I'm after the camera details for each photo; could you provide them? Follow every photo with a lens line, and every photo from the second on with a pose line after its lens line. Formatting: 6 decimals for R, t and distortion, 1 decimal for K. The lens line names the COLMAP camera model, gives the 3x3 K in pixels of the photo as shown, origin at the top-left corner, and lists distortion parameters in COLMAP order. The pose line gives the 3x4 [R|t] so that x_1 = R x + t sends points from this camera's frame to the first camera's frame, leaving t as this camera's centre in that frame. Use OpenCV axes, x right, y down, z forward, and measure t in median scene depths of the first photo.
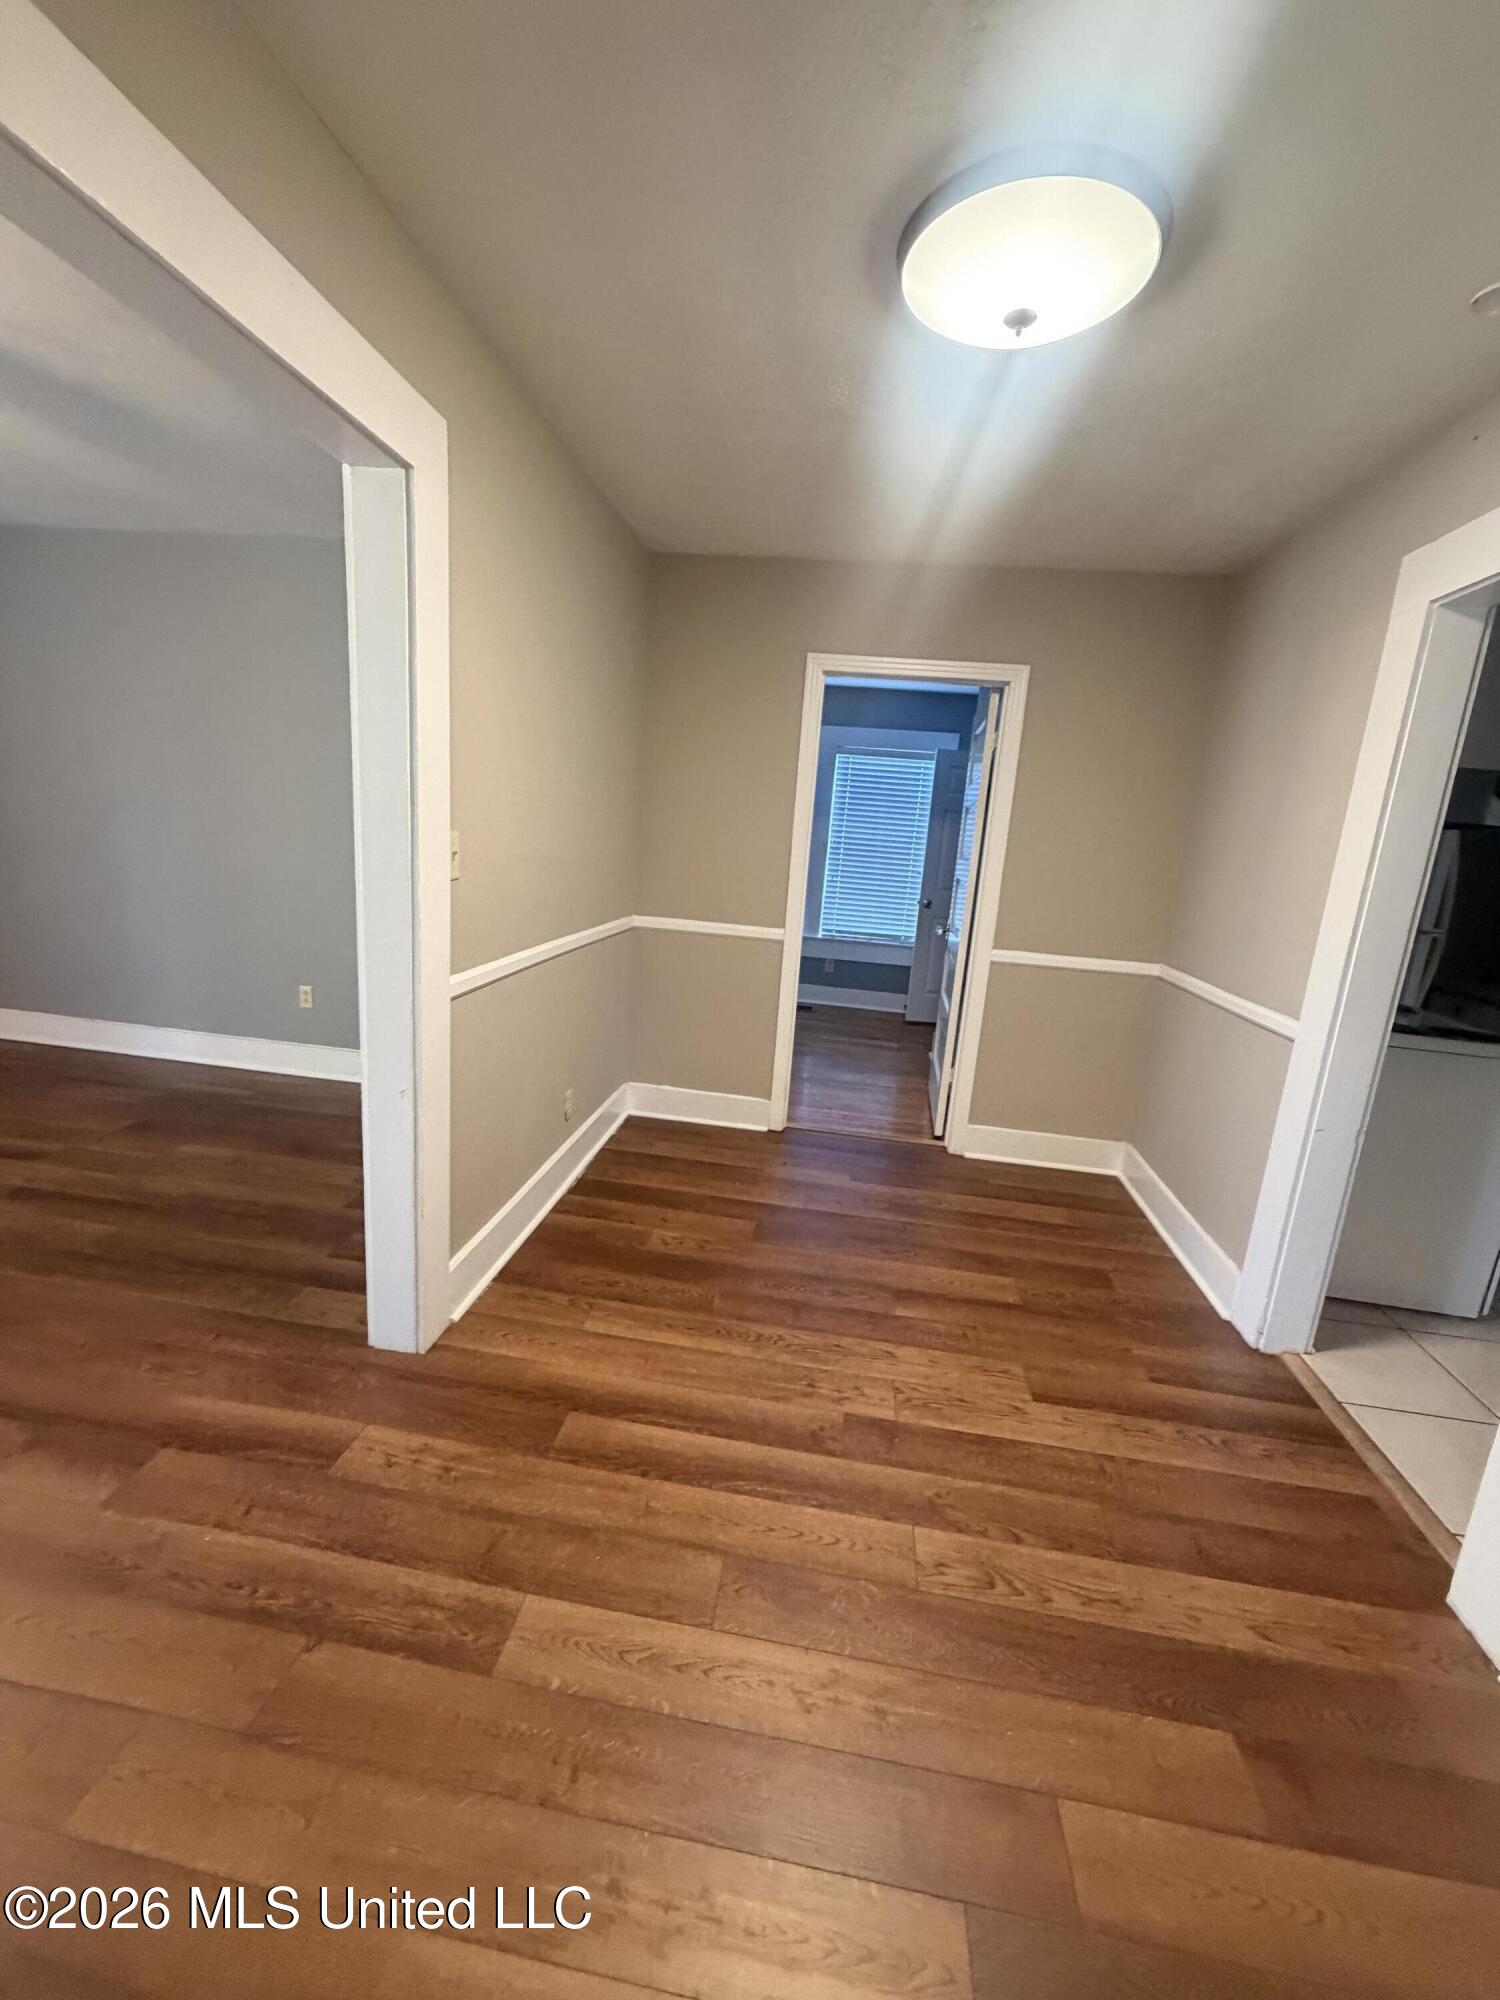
lens RADIAL K [[797.4, 0, 747.3], [0, 797.4, 994.4], [0, 0, 1]] dist [0.000045, 0.000202]
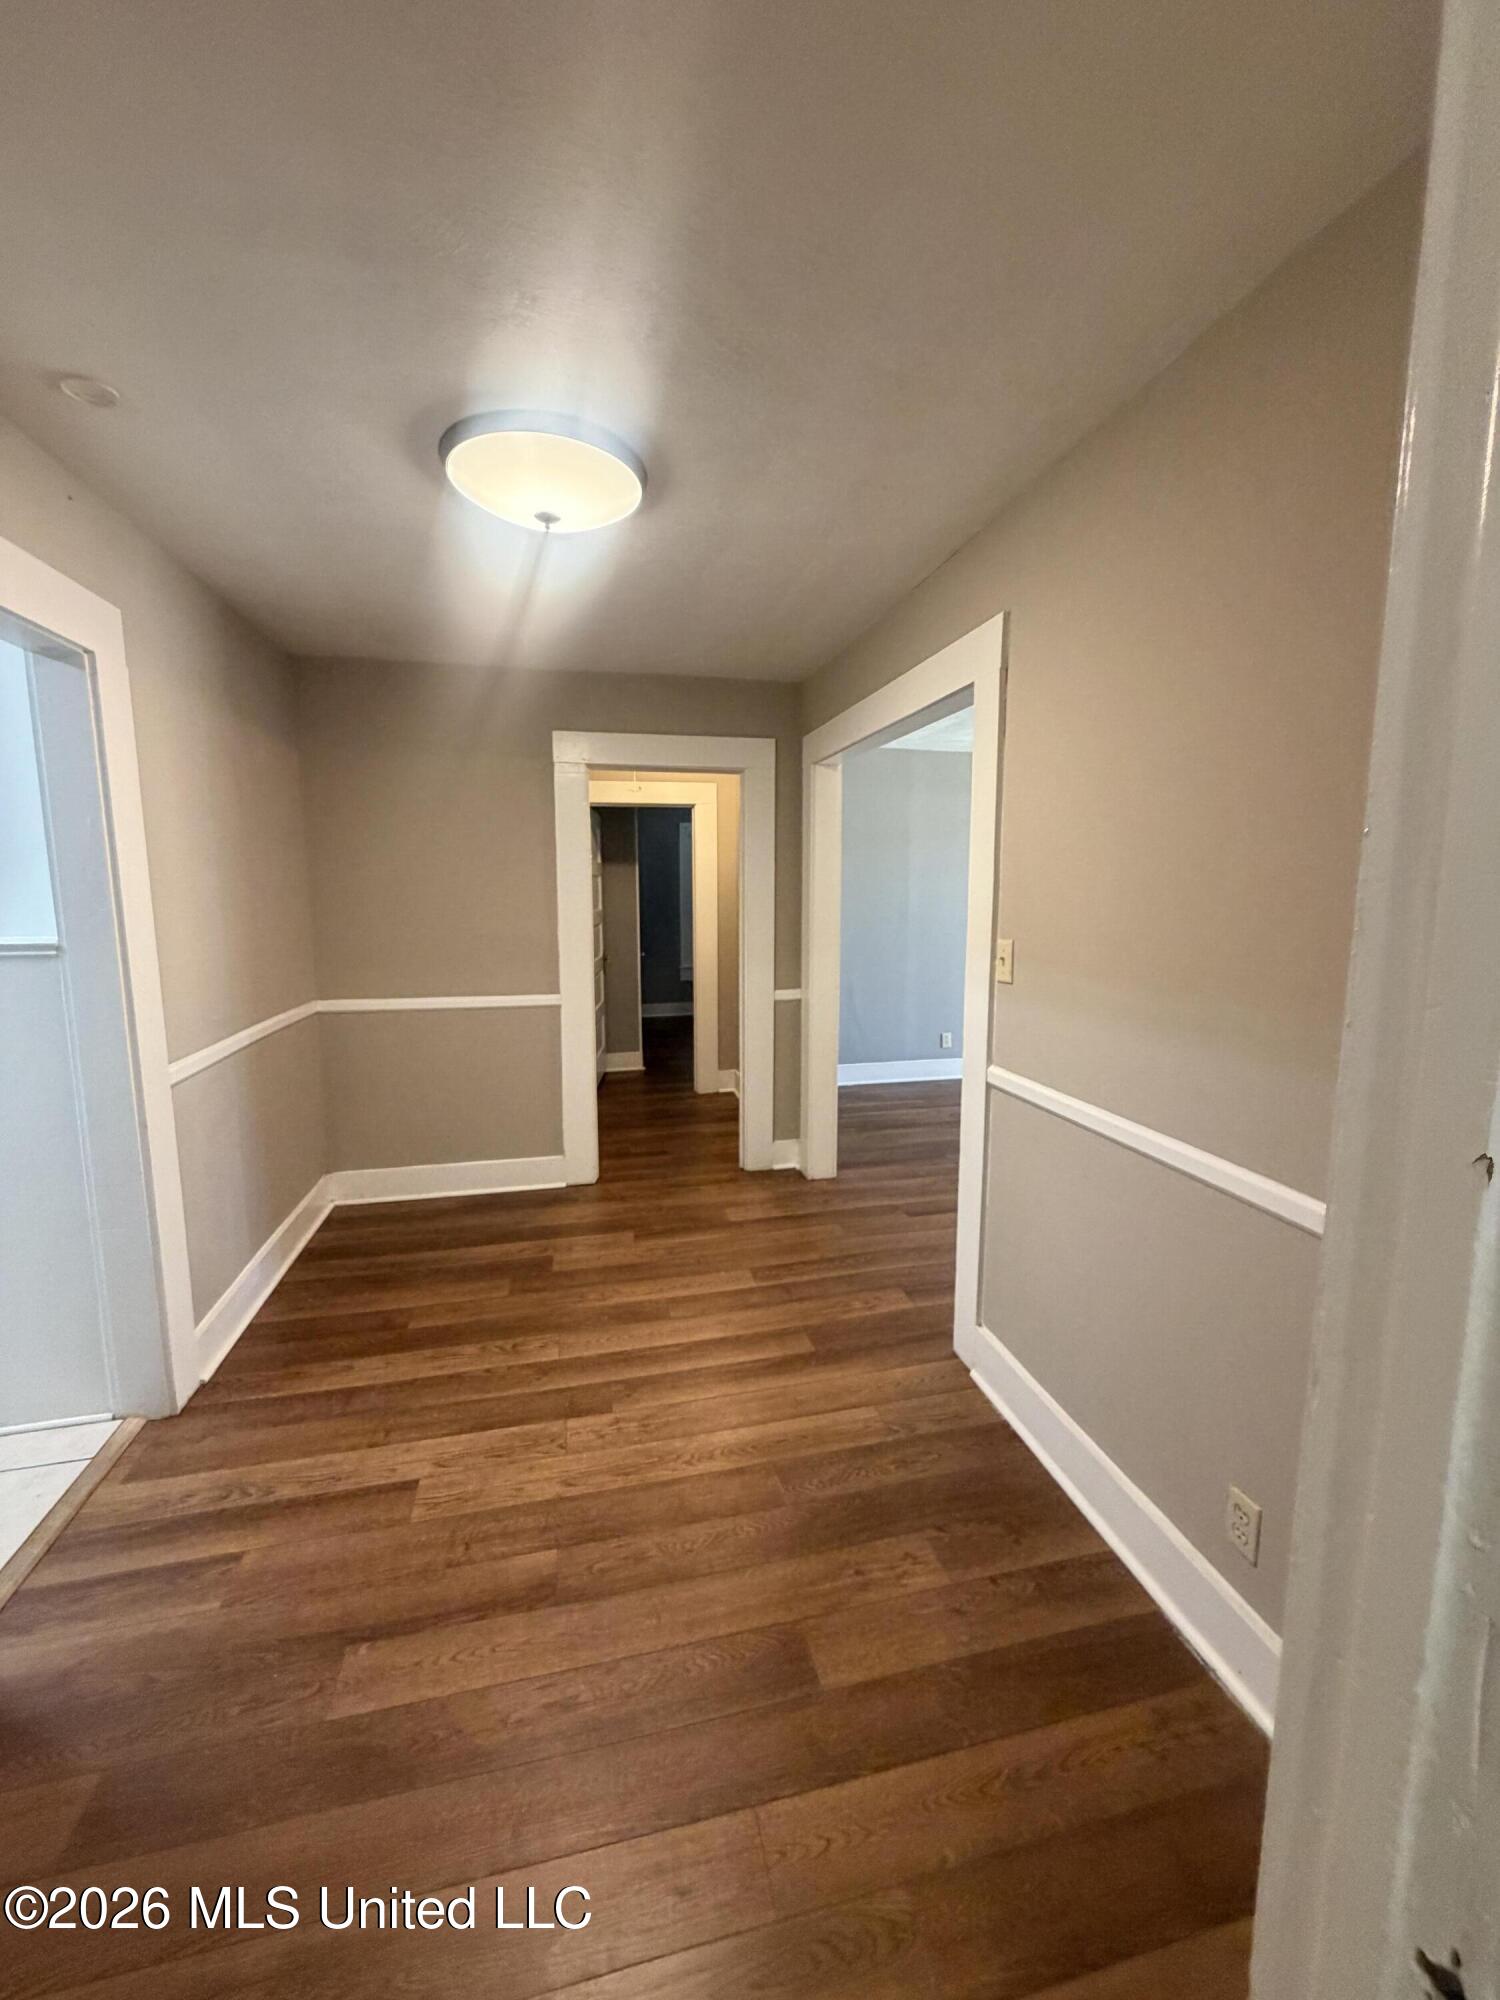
lens RADIAL K [[797.4, 0, 754.9], [0, 797.4, 996.5], [0, 0, 1]] dist [0.000045, 0.000202]
pose [[-0.931275, -0.027846, -0.363250, 0.323612], [-0.143142, 0.944856, 0.294546, -0.363064], [0.335017, 0.326300, -0.883907, 1.682557]]
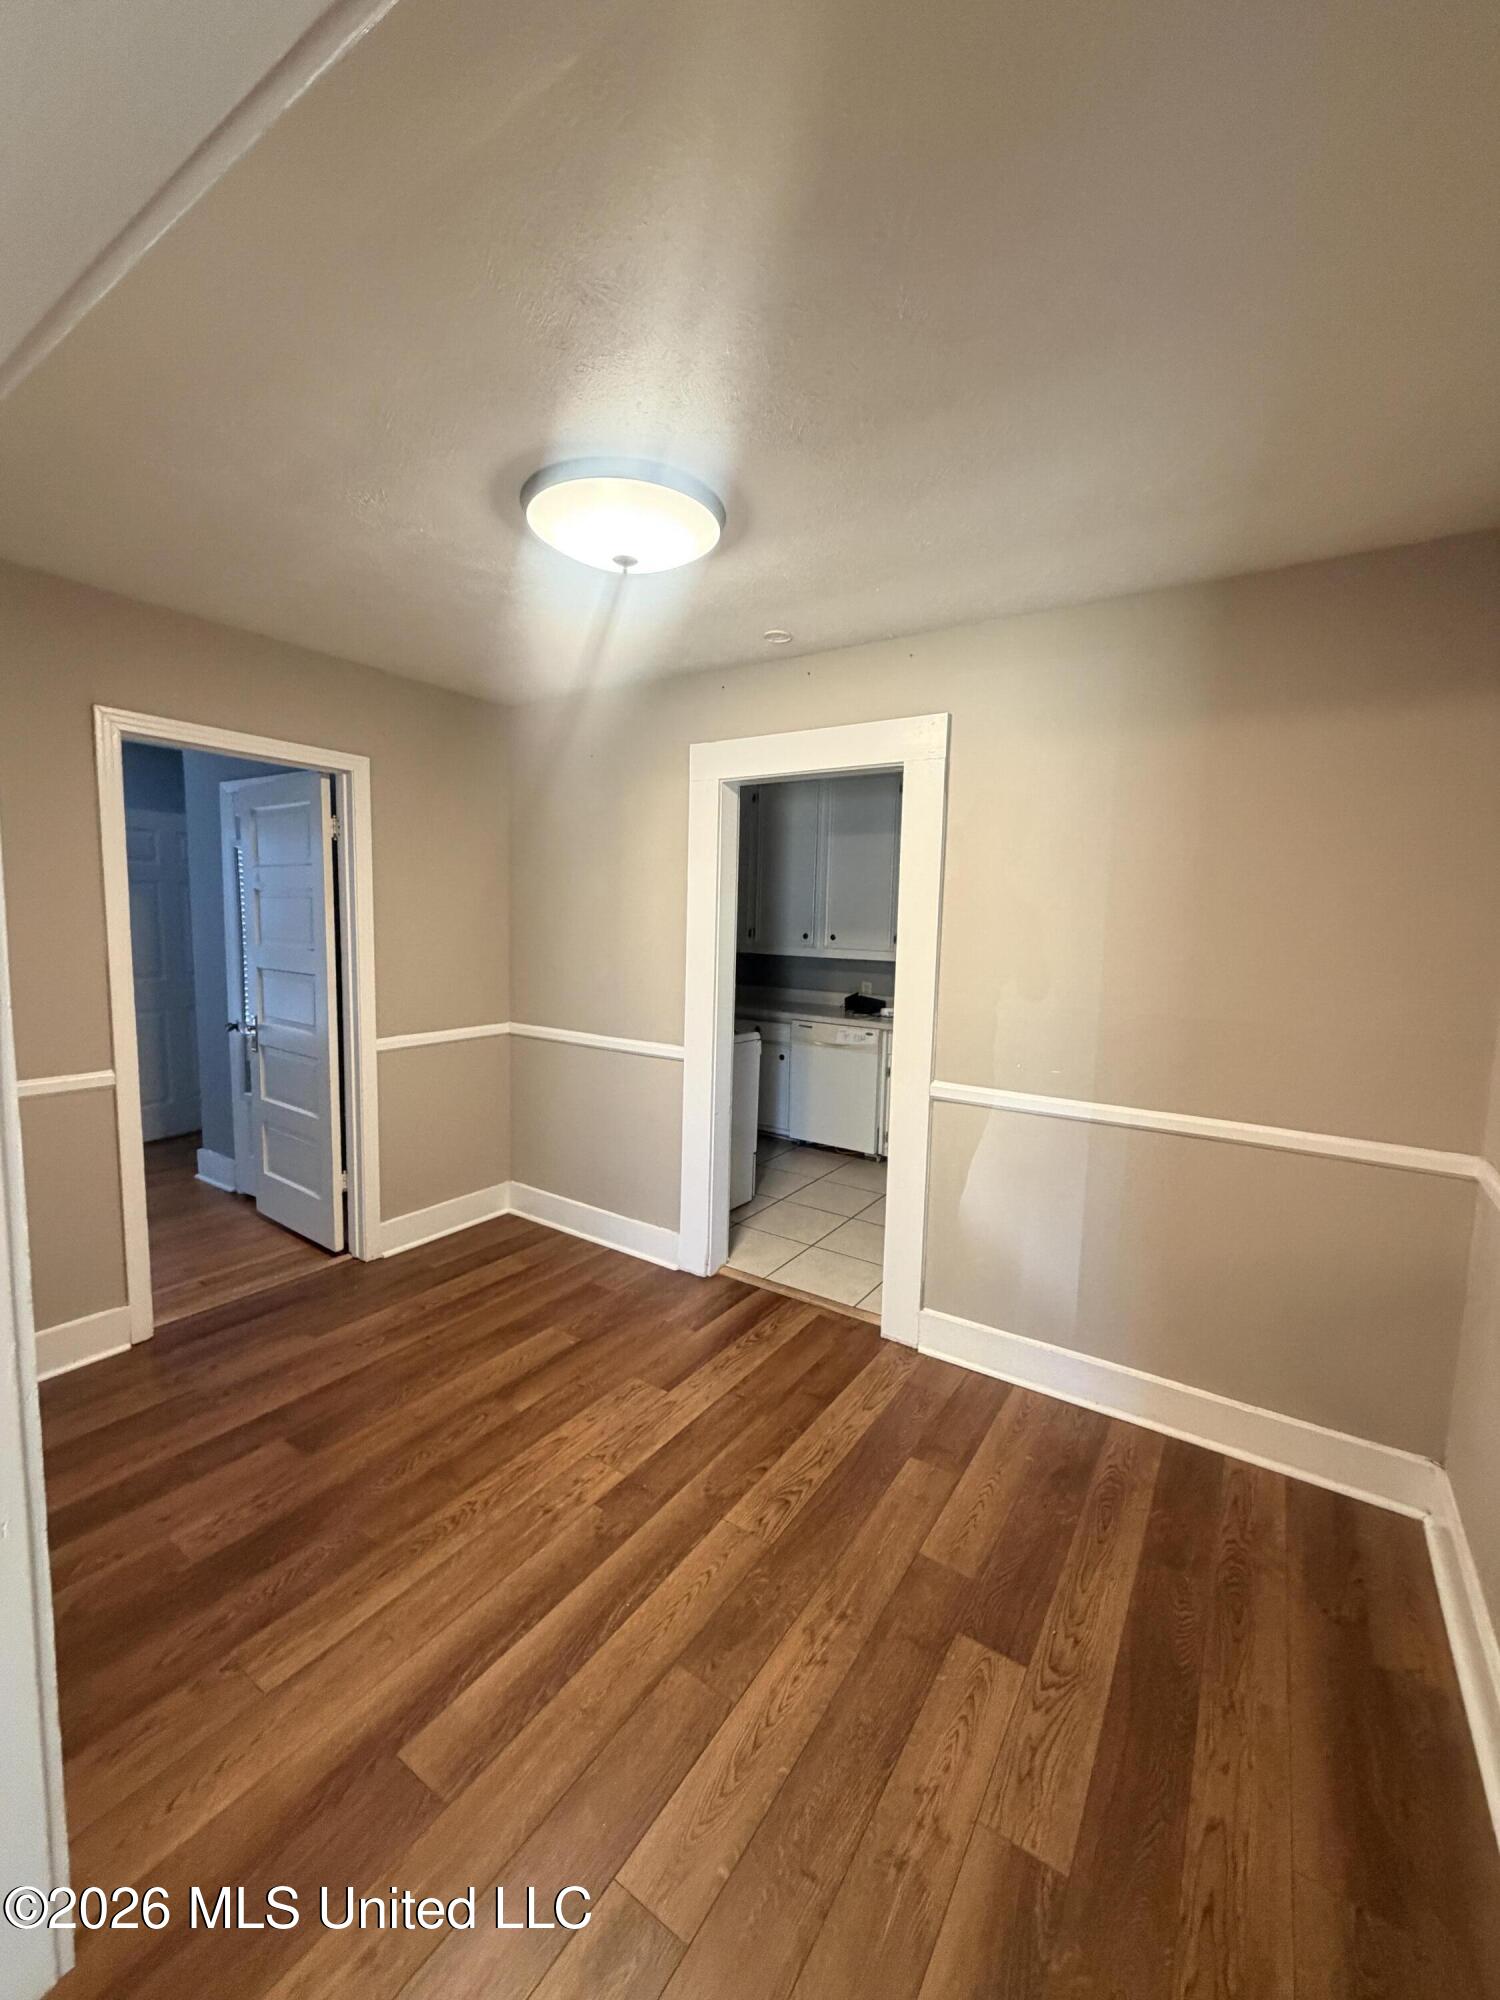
lens RADIAL K [[797.4, 0, 755.9], [0, 797.4, 1005.8], [0, 0, 1]] dist [0.000045, 0.000202]
pose [[0.430017, -0.163581, 0.887878, -0.541088], [0.189610, 0.977878, 0.088330, -0.146219], [-0.882685, 0.130366, 0.451521, 0.229666]]
